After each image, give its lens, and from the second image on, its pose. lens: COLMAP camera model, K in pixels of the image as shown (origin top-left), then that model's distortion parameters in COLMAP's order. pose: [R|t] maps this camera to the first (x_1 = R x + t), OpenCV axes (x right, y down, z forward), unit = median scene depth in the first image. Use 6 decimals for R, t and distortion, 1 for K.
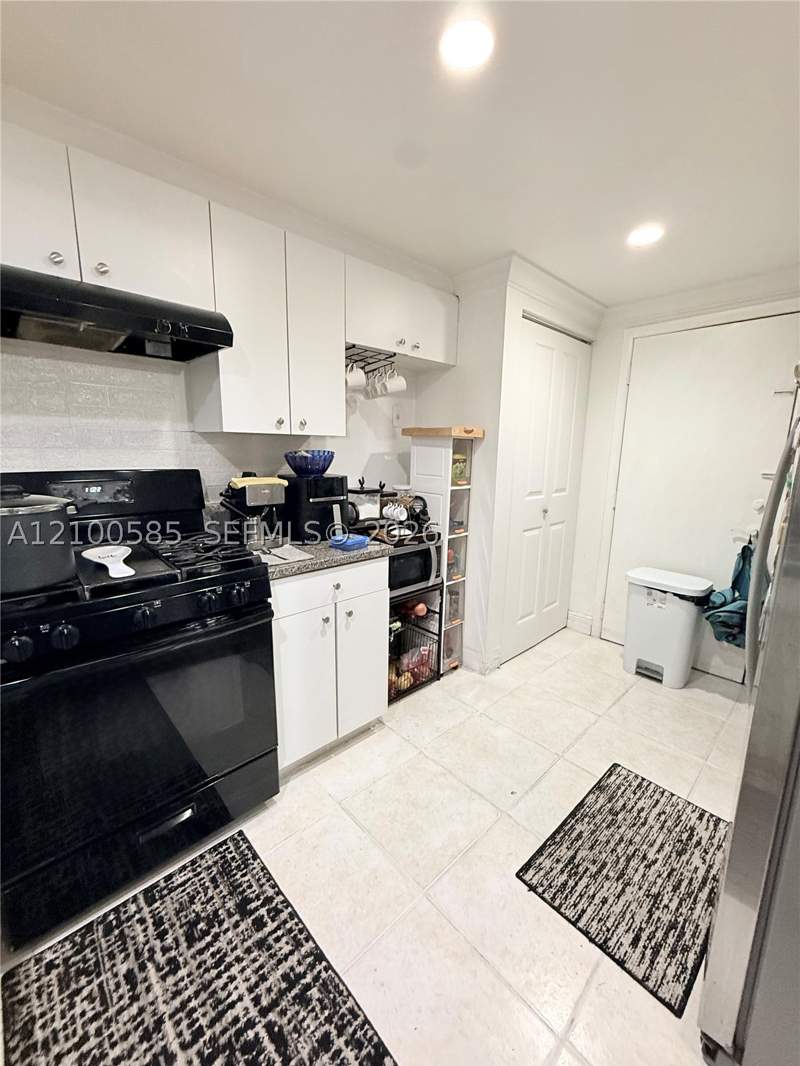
lens RADIAL K [[422.8, 0, 401.7], [0, 422.8, 532.0], [0, 0, 1]] dist [-0.001058, -0.000413]
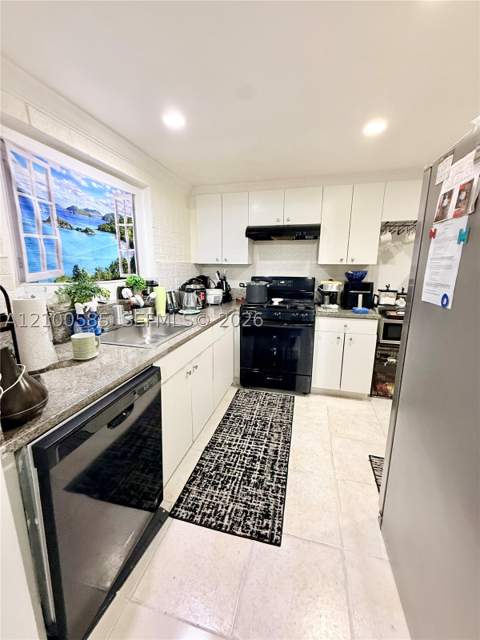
lens RADIAL K [[253.9, 0, 238.7], [0, 253.9, 317.2], [0, 0, 1]] dist [-0.001058, -0.000413]
pose [[0.525954, 0.155334, -0.836208, 0.784242], [-0.163284, 0.983333, 0.079963, 0.065704], [0.834692, 0.094482, 0.542551, -0.344897]]
